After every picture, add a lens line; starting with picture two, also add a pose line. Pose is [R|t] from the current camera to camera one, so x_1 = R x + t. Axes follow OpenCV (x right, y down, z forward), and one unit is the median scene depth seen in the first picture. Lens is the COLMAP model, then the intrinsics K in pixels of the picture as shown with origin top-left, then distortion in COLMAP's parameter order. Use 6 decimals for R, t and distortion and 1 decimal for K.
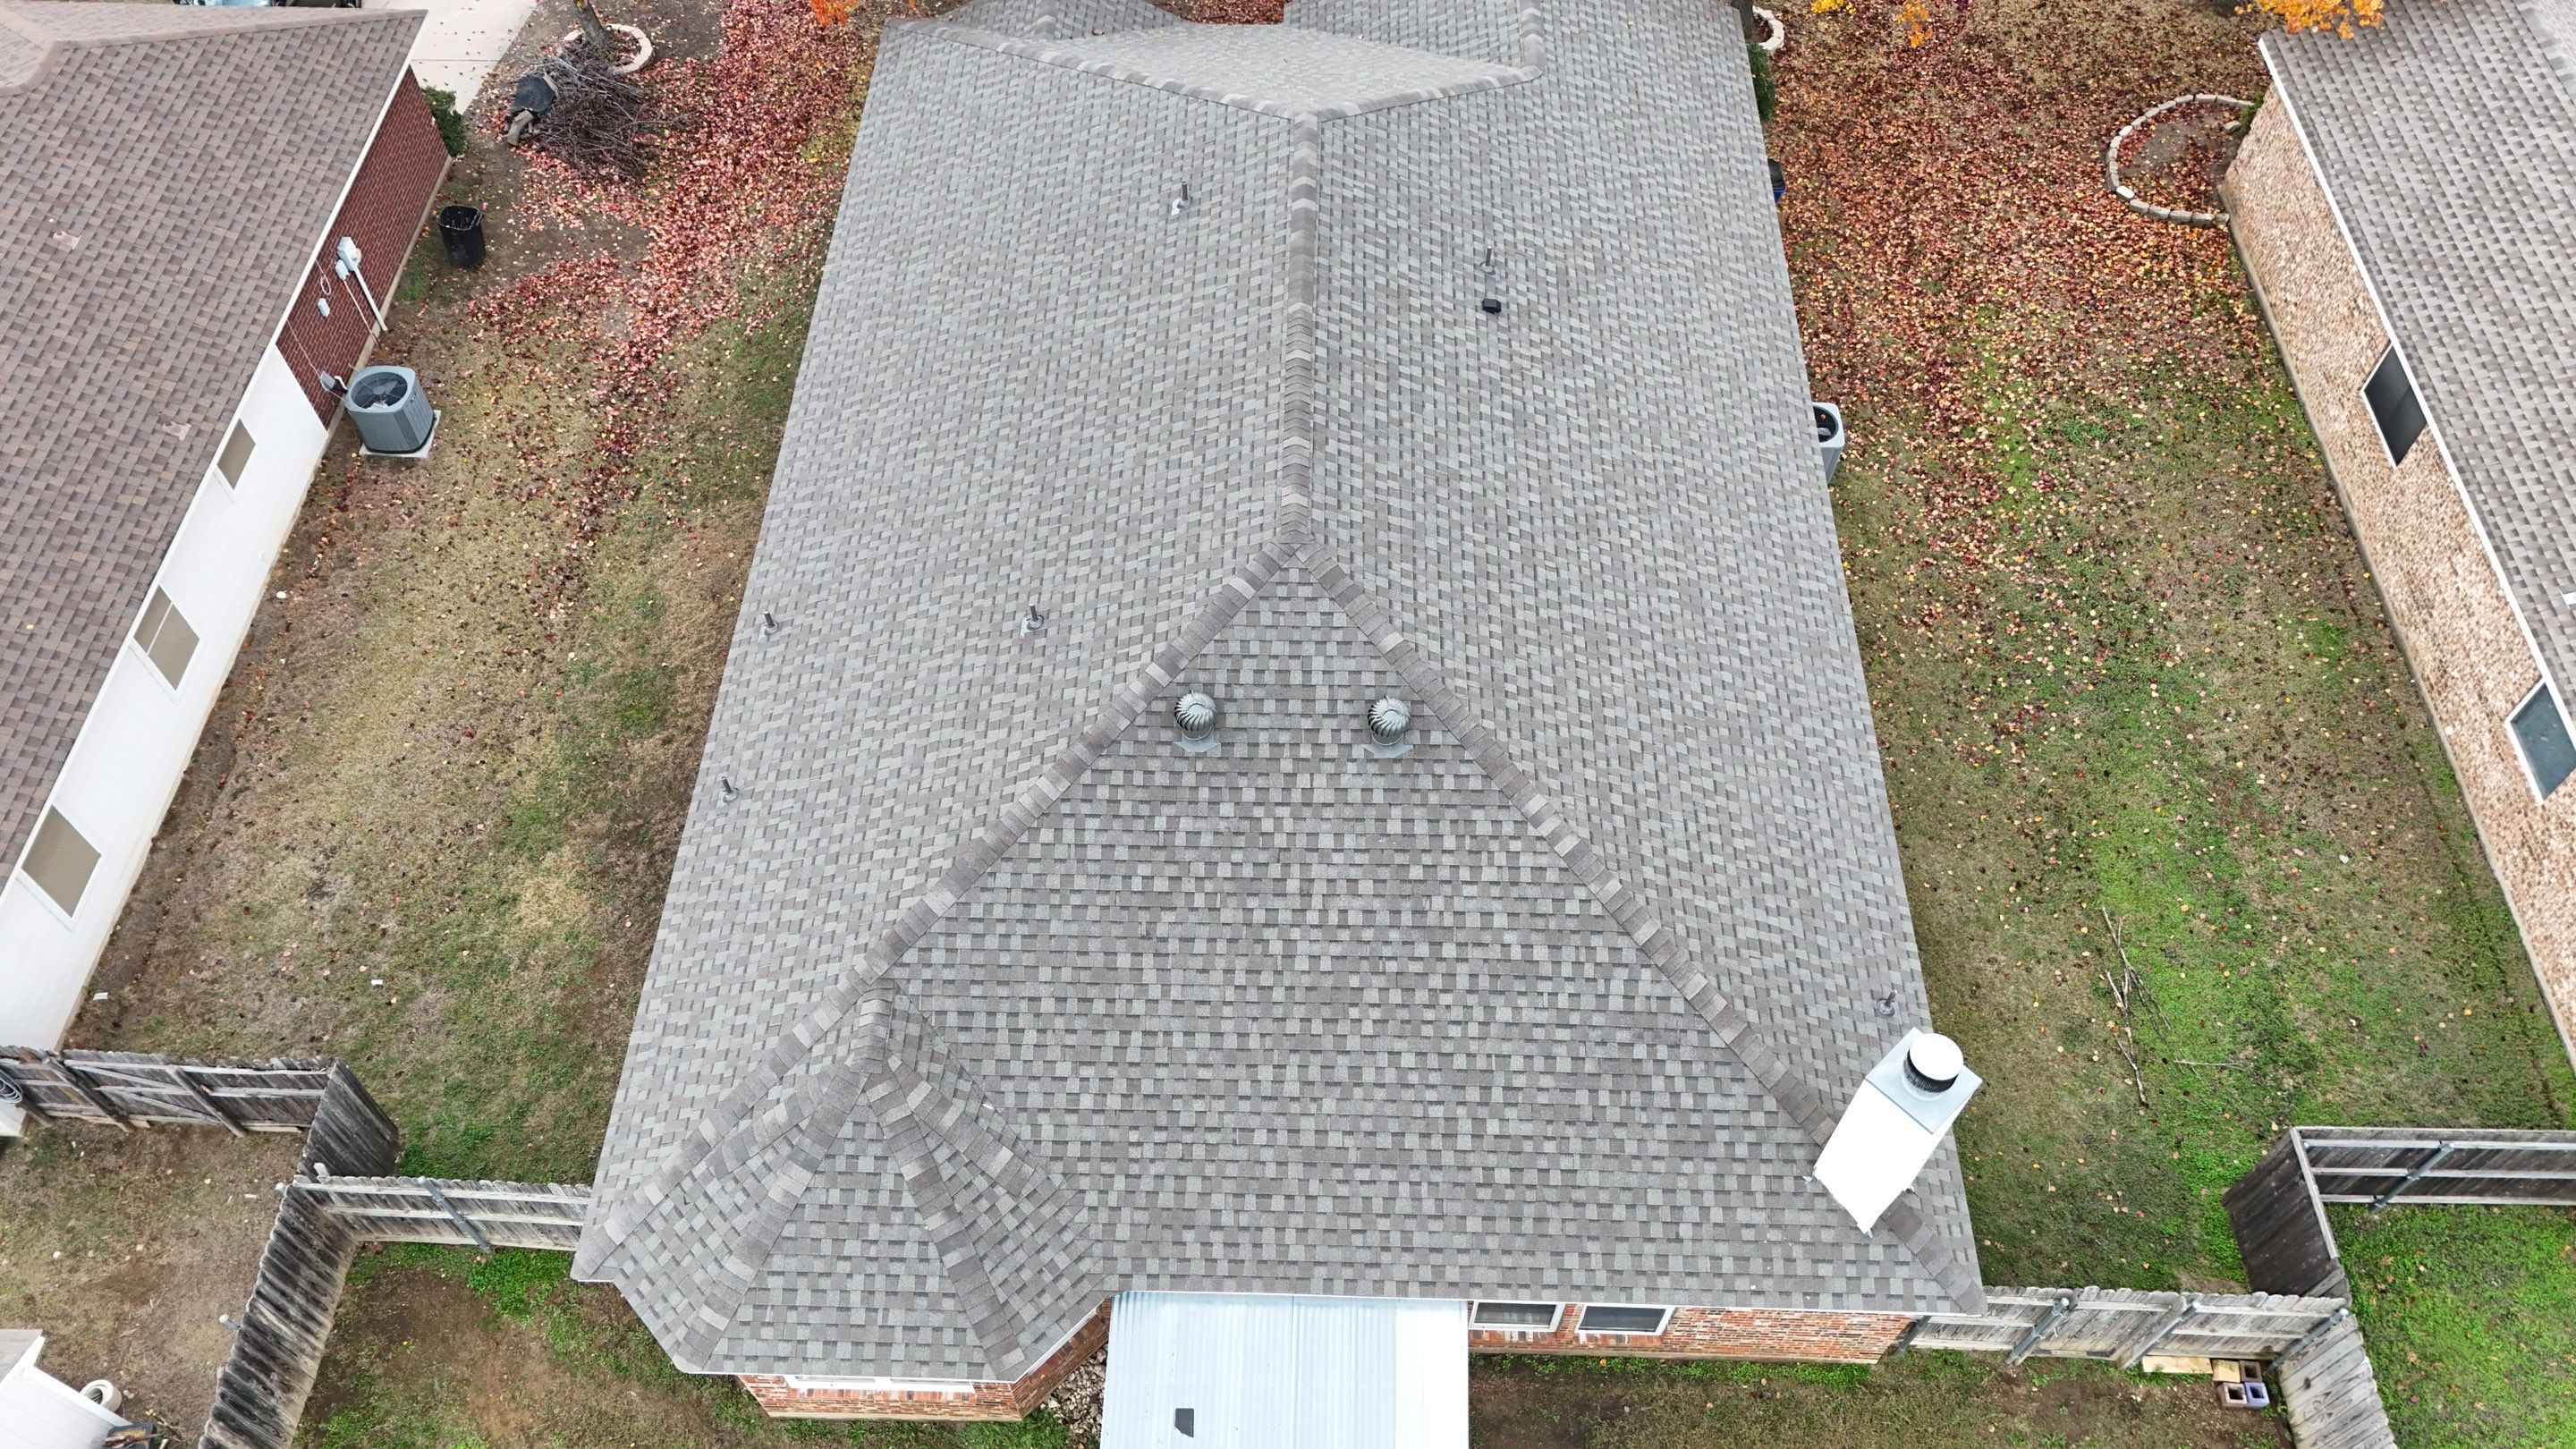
lens RADIAL K [[1904.1, 0, 1287.3], [0, 1904.1, 710.4], [0, 0, 1]] dist [0.078588, -0.071770]
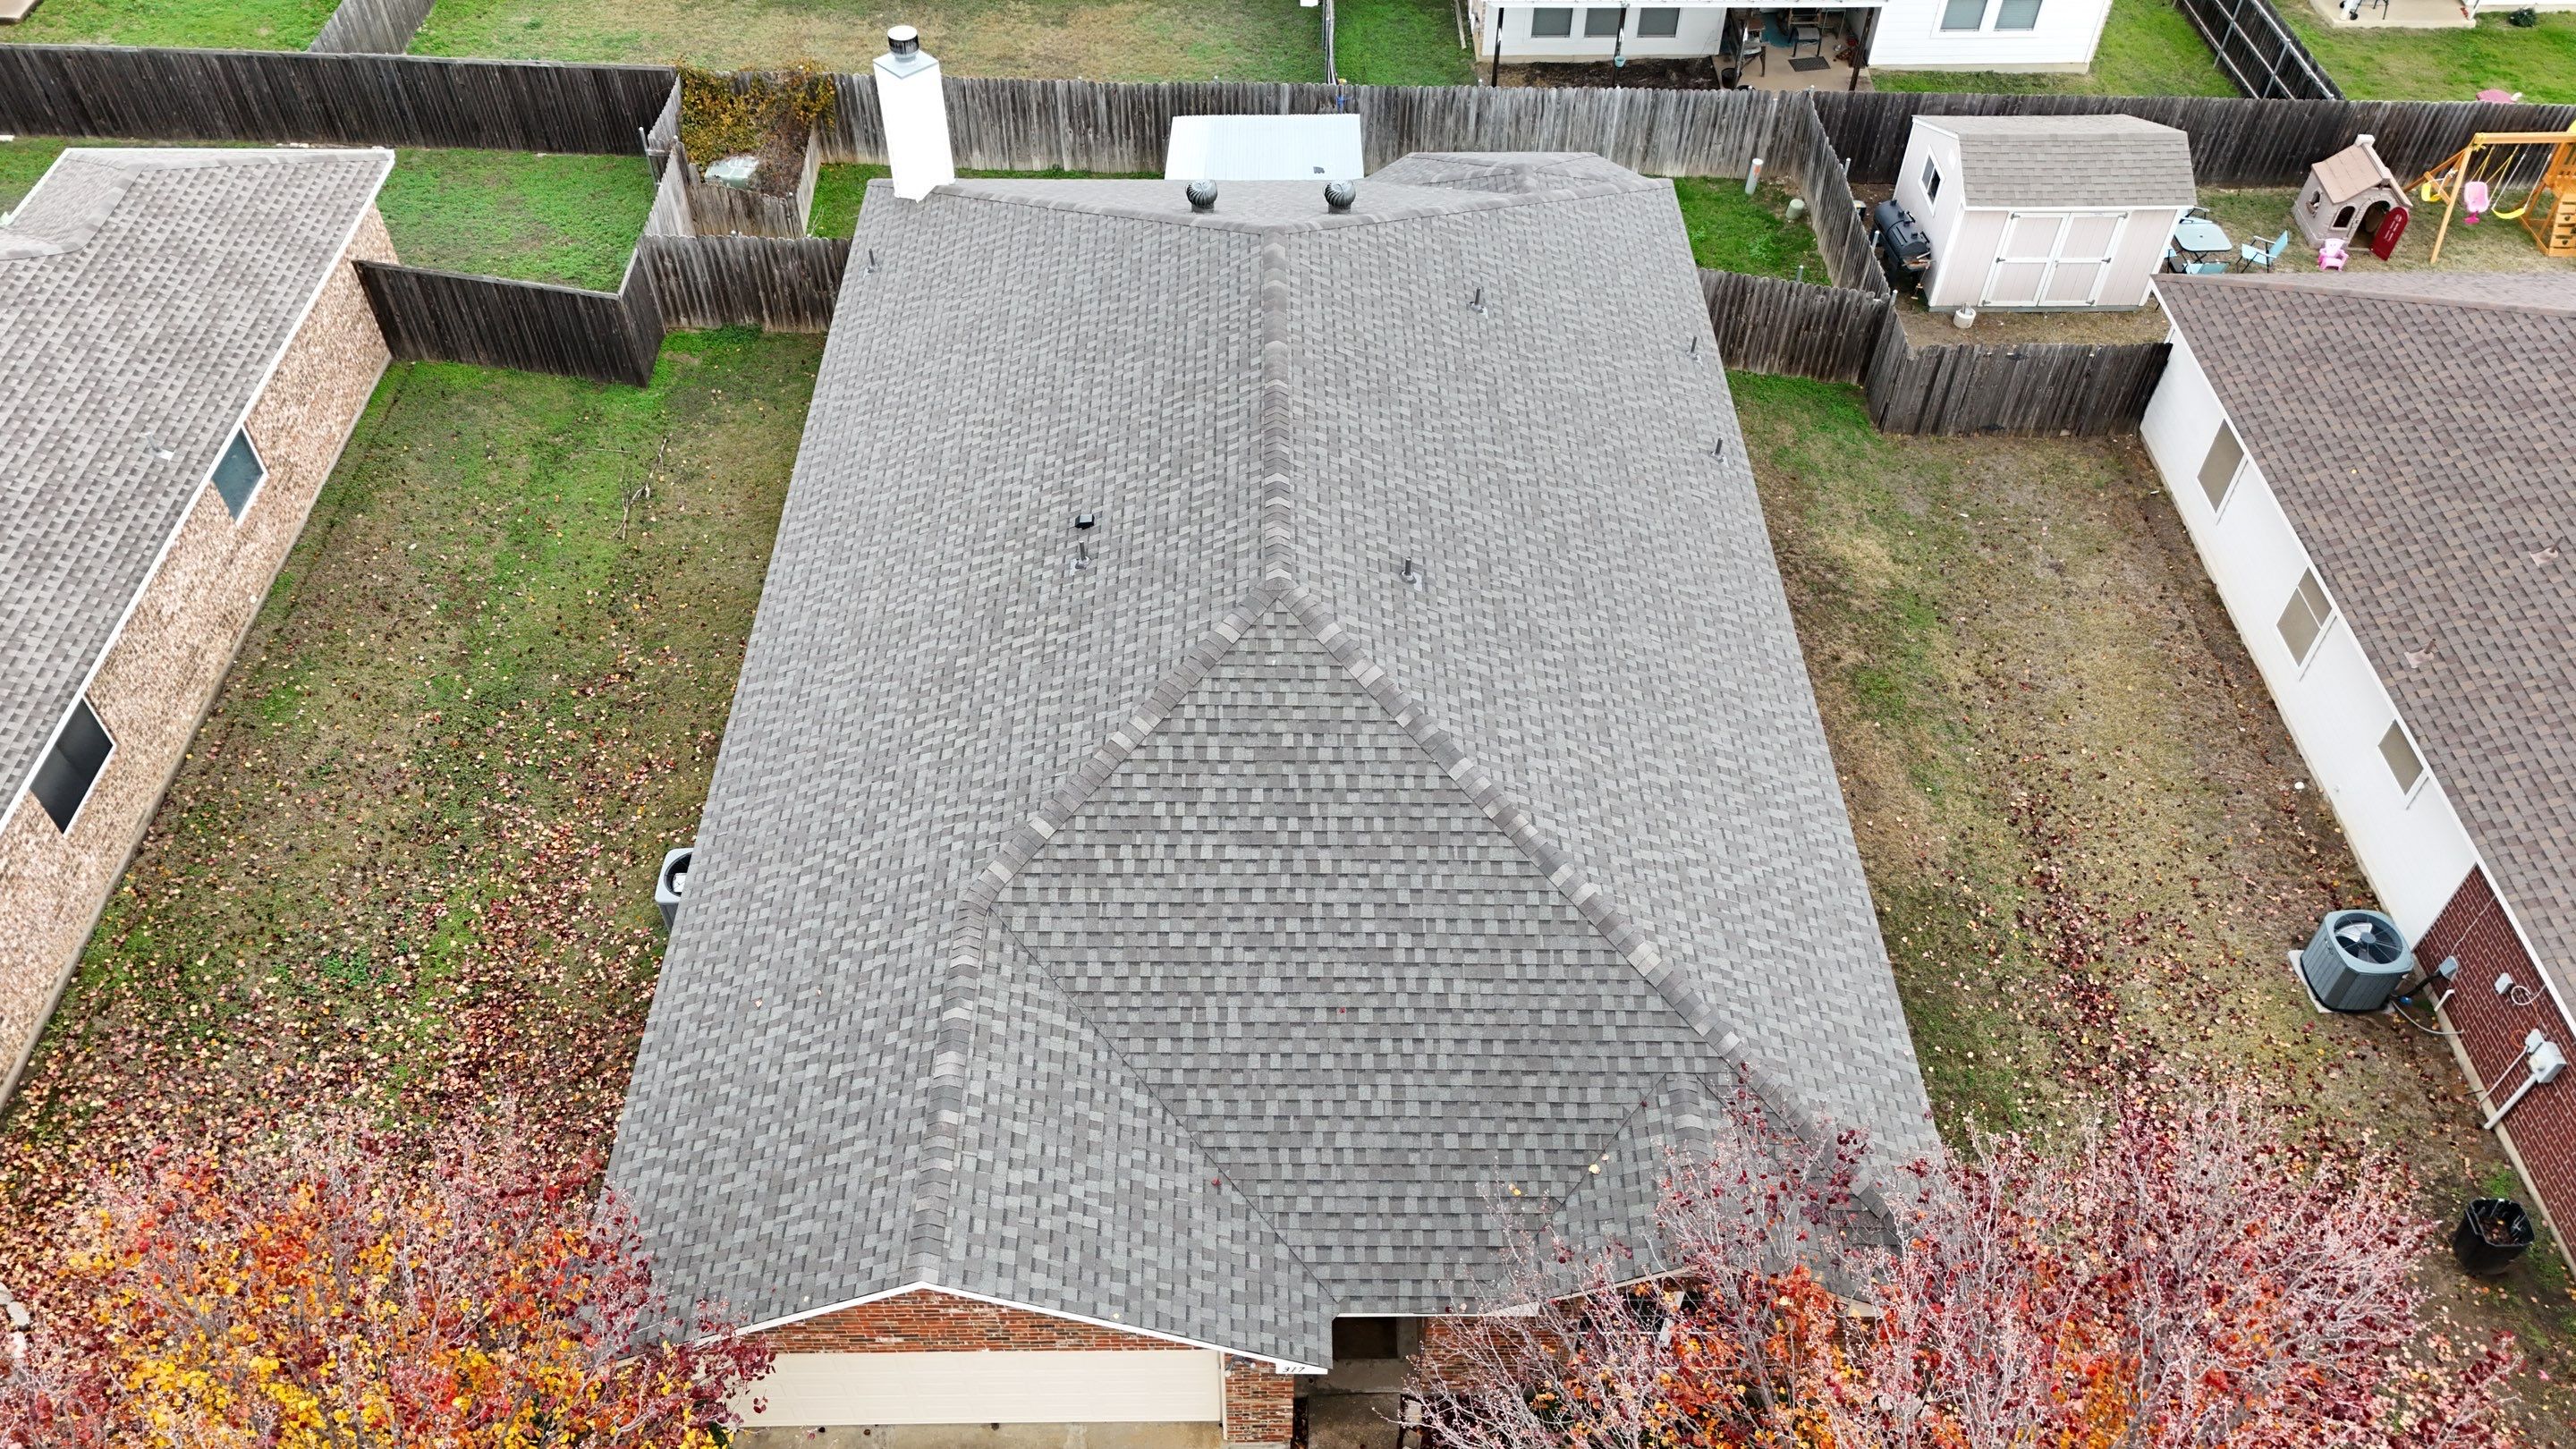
lens RADIAL K [[1904.1, 0, 1292.1], [0, 1904.1, 710.8], [0, 0, 1]] dist [0.078588, -0.071770]
pose [[-0.999248, 0.020398, -0.032988, 0.035714], [-0.036143, -0.181131, 0.982795, -1.252182], [0.014072, 0.983247, 0.181732, 0.960111]]
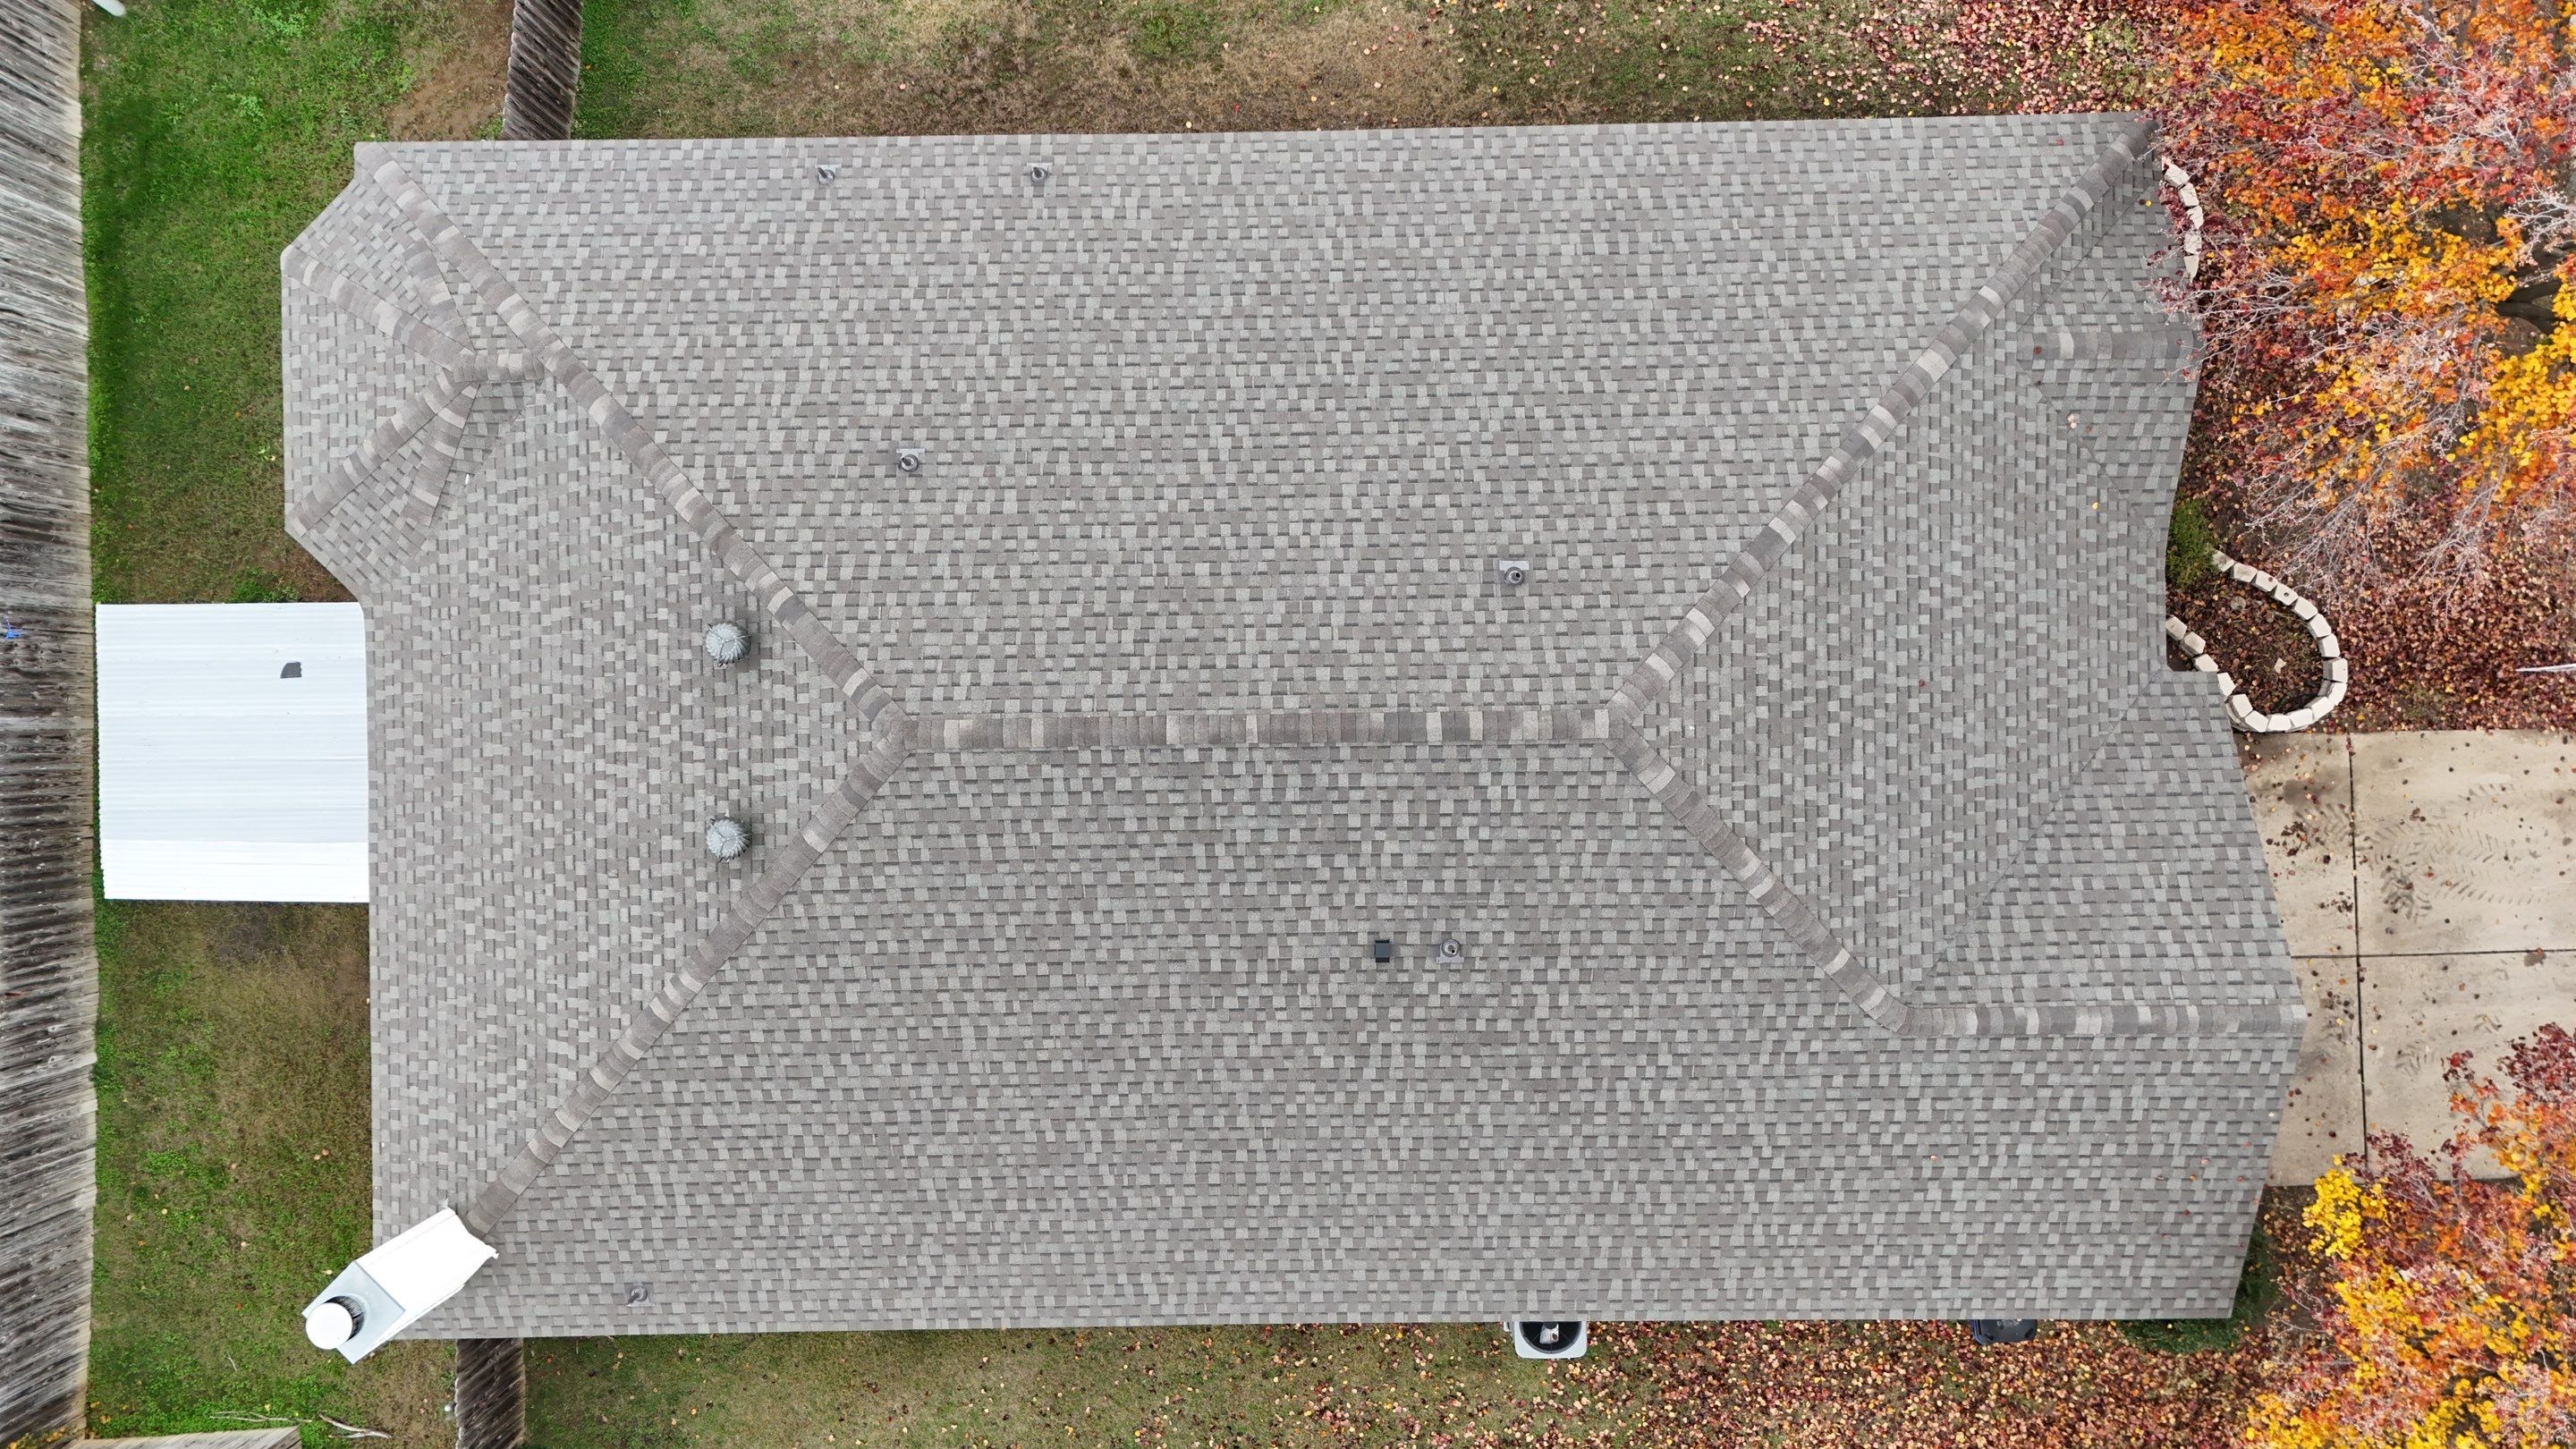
lens RADIAL K [[1904.1, 0, 1290.6], [0, 1904.1, 717.3], [0, 0, 1]] dist [0.078588, -0.071770]
pose [[0.040744, 0.999169, -0.000874, 0.002856], [-0.801299, 0.033198, 0.597342, -0.713431], [0.596875, -0.023638, 0.801986, 0.320086]]
